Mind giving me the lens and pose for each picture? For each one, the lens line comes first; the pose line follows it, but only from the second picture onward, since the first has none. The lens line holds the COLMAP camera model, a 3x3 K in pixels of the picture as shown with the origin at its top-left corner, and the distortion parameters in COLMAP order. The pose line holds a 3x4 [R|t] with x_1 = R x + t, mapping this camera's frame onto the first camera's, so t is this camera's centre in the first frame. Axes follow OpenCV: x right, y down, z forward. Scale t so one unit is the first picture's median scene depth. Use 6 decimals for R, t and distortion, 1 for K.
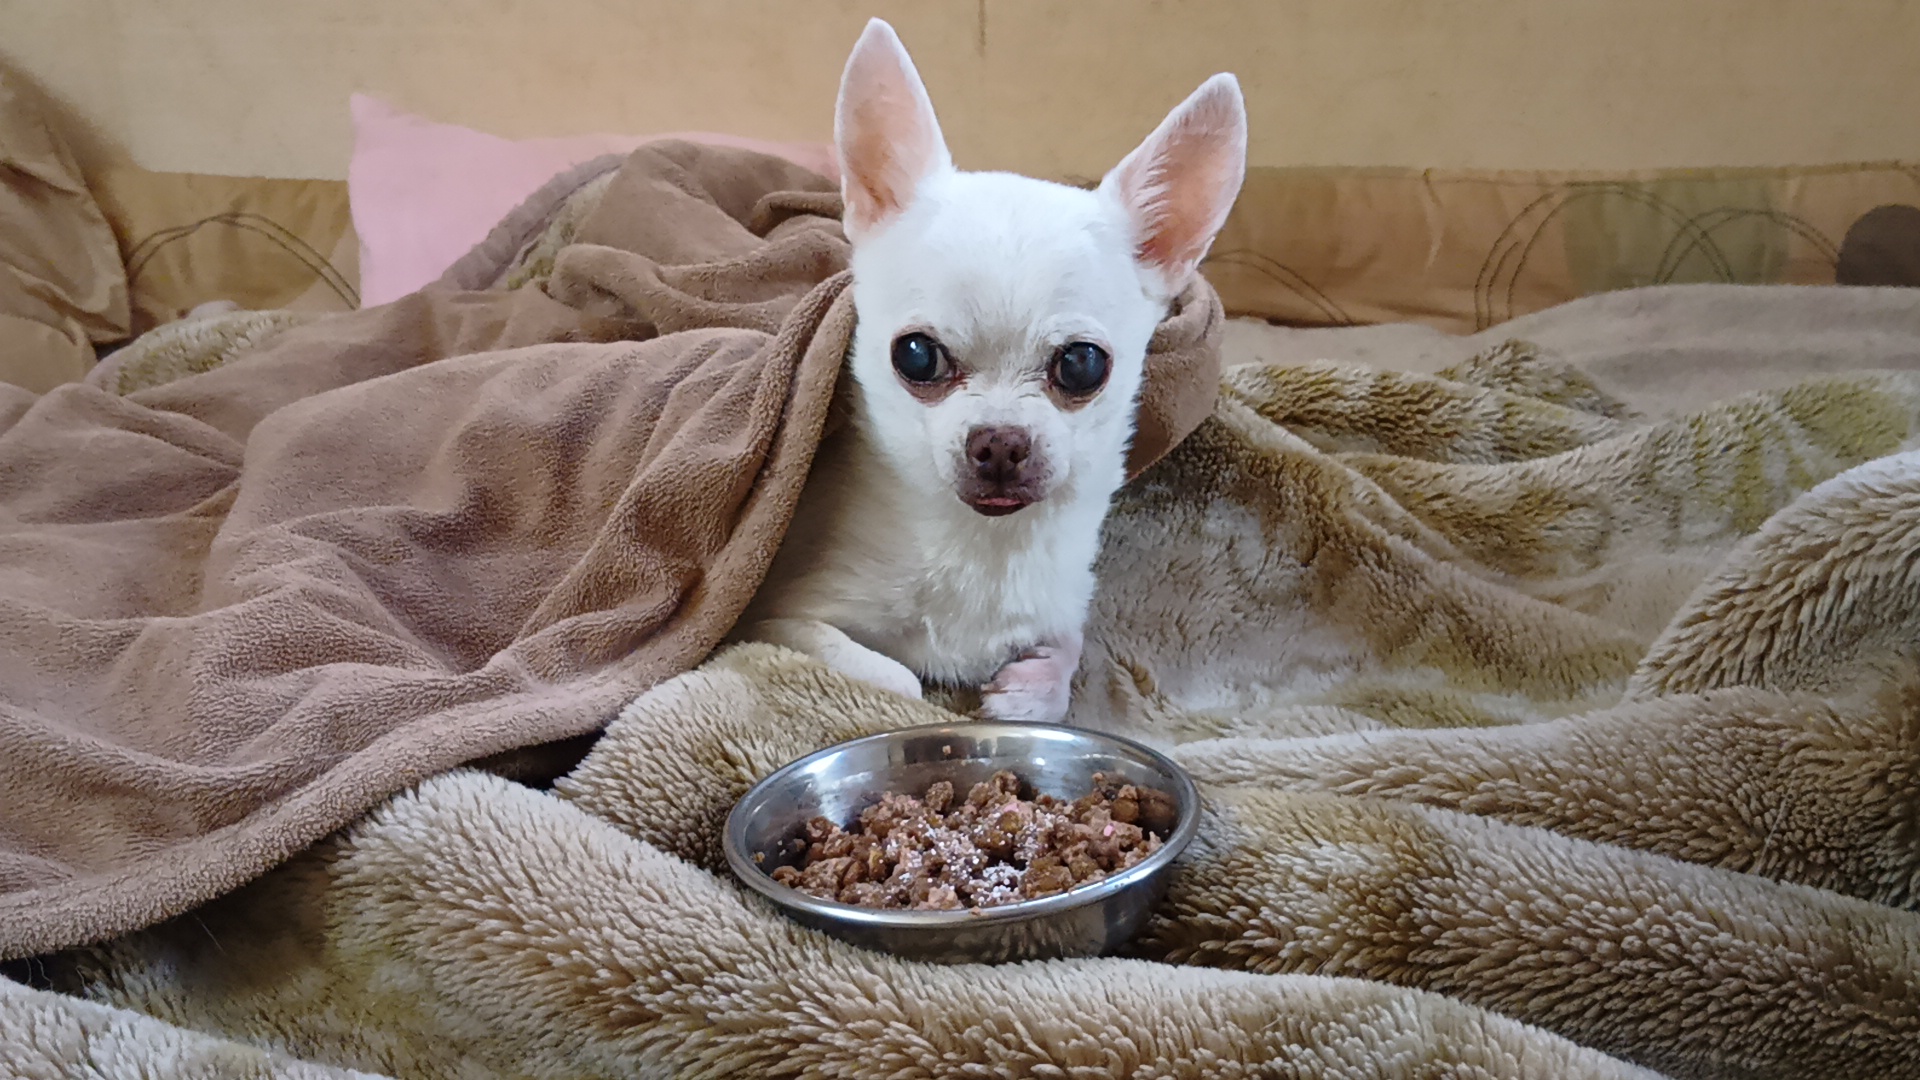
lens RADIAL K [[1560.3, 0, 960.0], [0, 1560.3, 540.0], [0, 0, 1]] dist [0.072691, -0.158046]
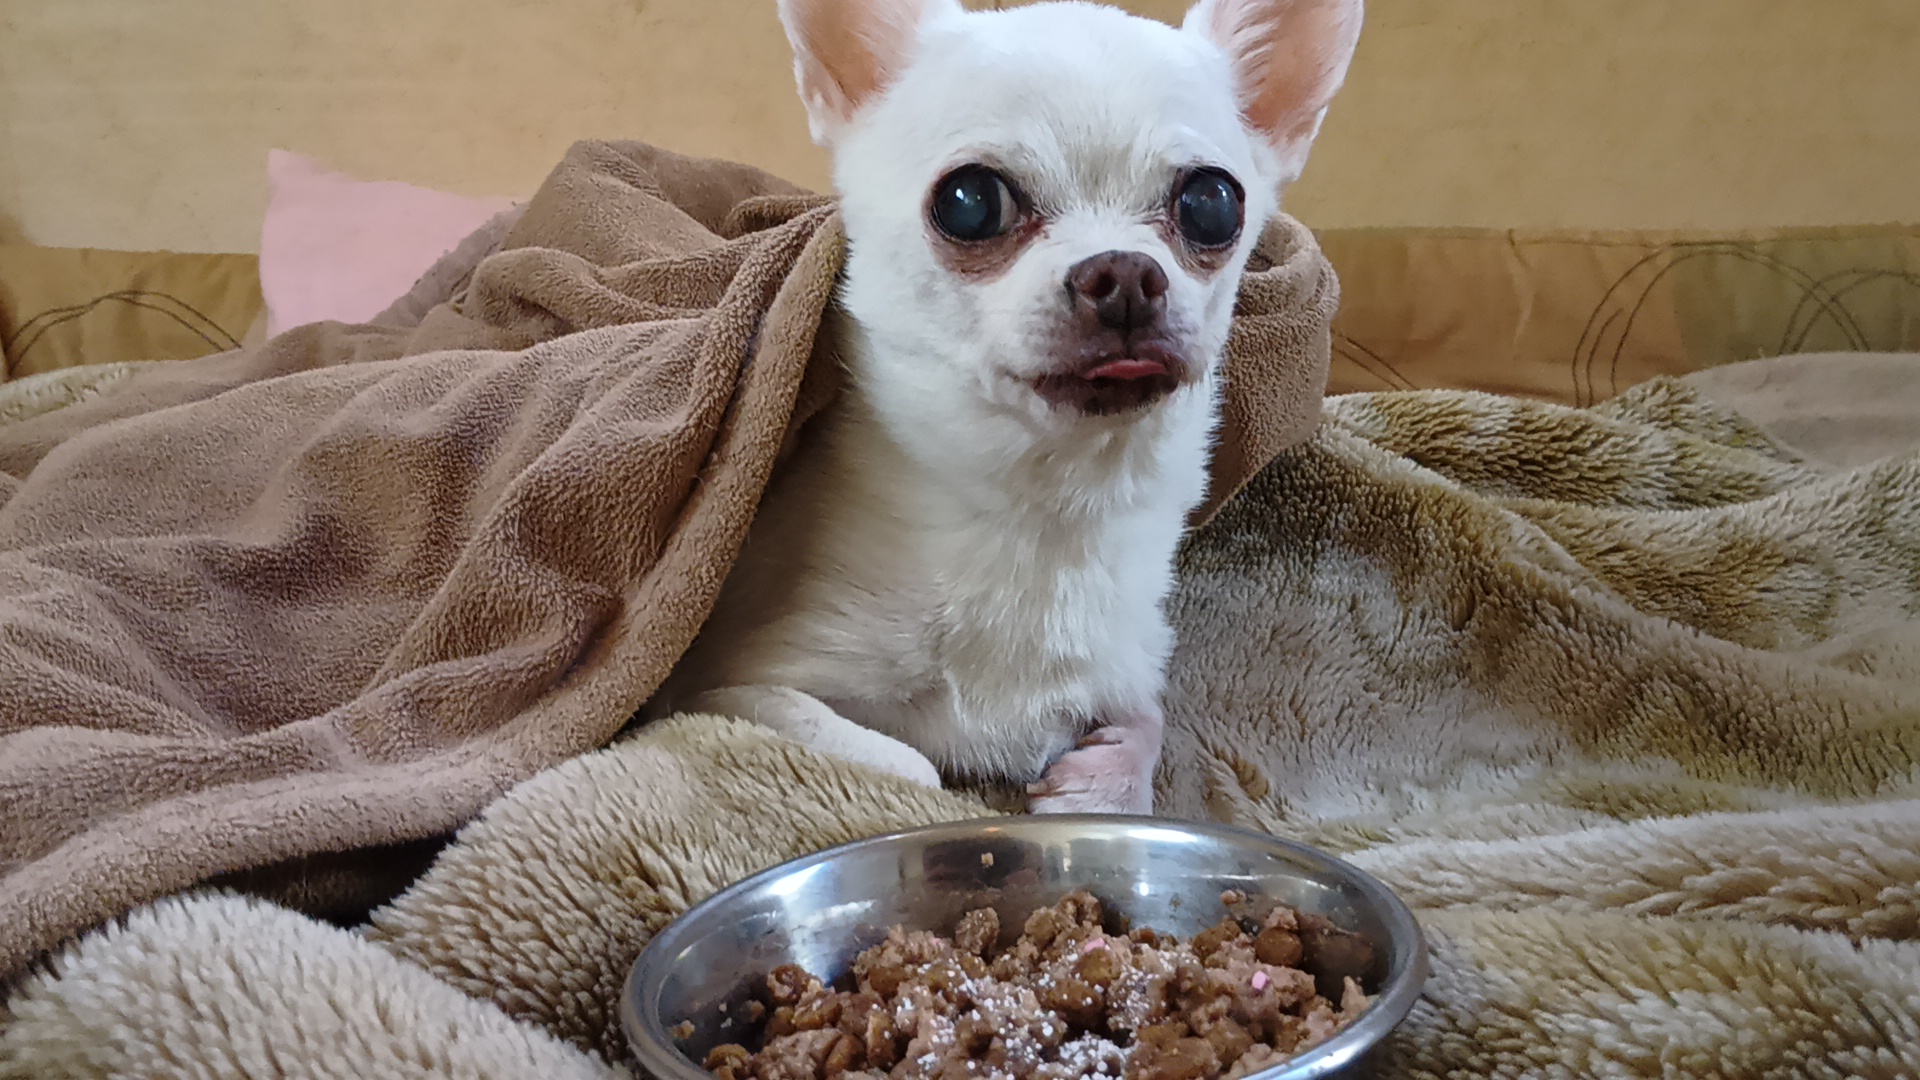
lens RADIAL K [[1567.4, 0, 960.3], [0, 1567.4, 587.4], [0, 0, 1]] dist [0.079477, -0.159718]
pose [[0.999939, -0.010871, -0.002118, -0.017952], [0.010651, 0.996295, -0.085340, 0.081410], [0.003037, 0.085312, 0.996350, 0.360545]]
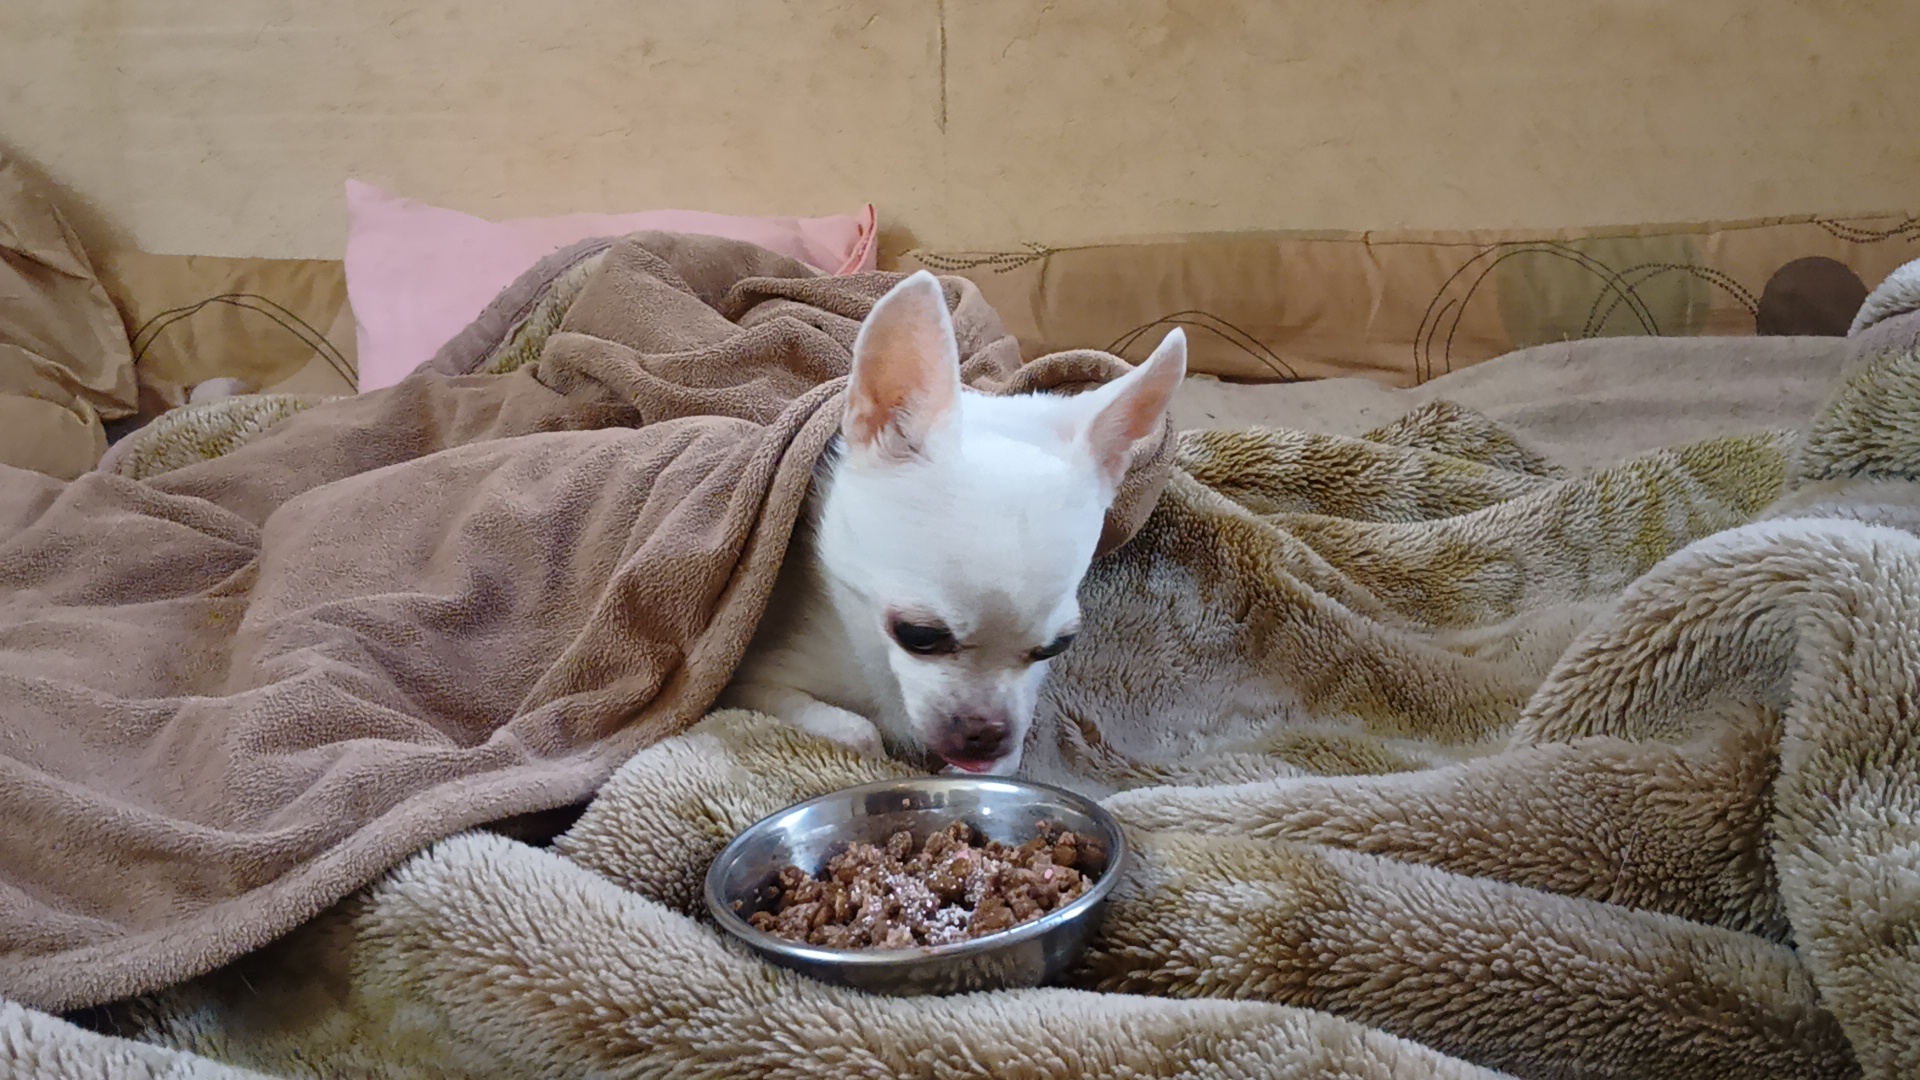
lens RADIAL K [[1560.3, 0, 960.0], [0, 1560.3, 540.0], [0, 0, 1]] dist [0.072691, -0.158046]
pose [[0.999795, -0.017761, 0.009725, 0.023589], [0.017949, 0.999647, -0.019603, -0.031775], [-0.009373, 0.019774, 0.999761, -0.122892]]
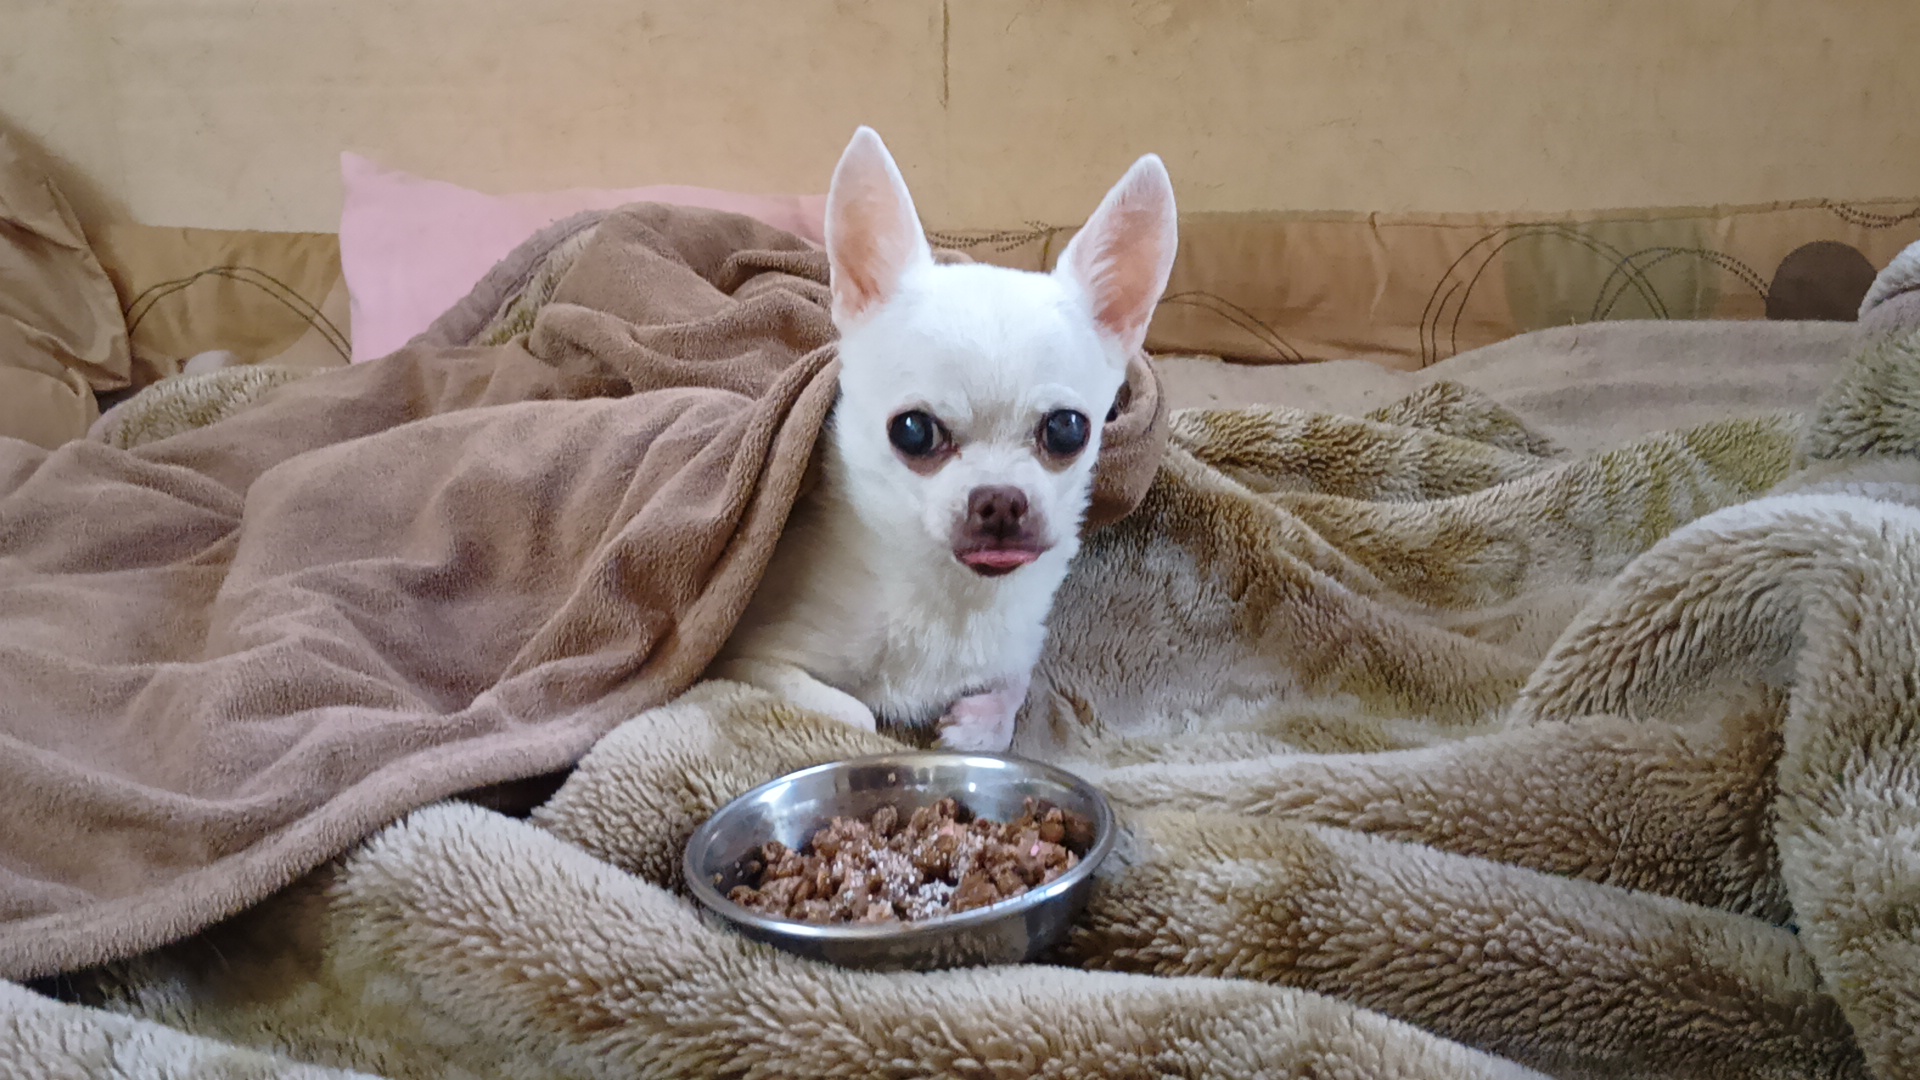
lens RADIAL K [[1560.3, 0, 960.0], [0, 1560.3, 540.0], [0, 0, 1]] dist [0.072691, -0.158046]
pose [[0.999943, -0.009349, 0.005139, 0.037047], [0.009414, 0.999876, -0.012655, -0.018662], [-0.005020, 0.012703, 0.999907, -0.100509]]
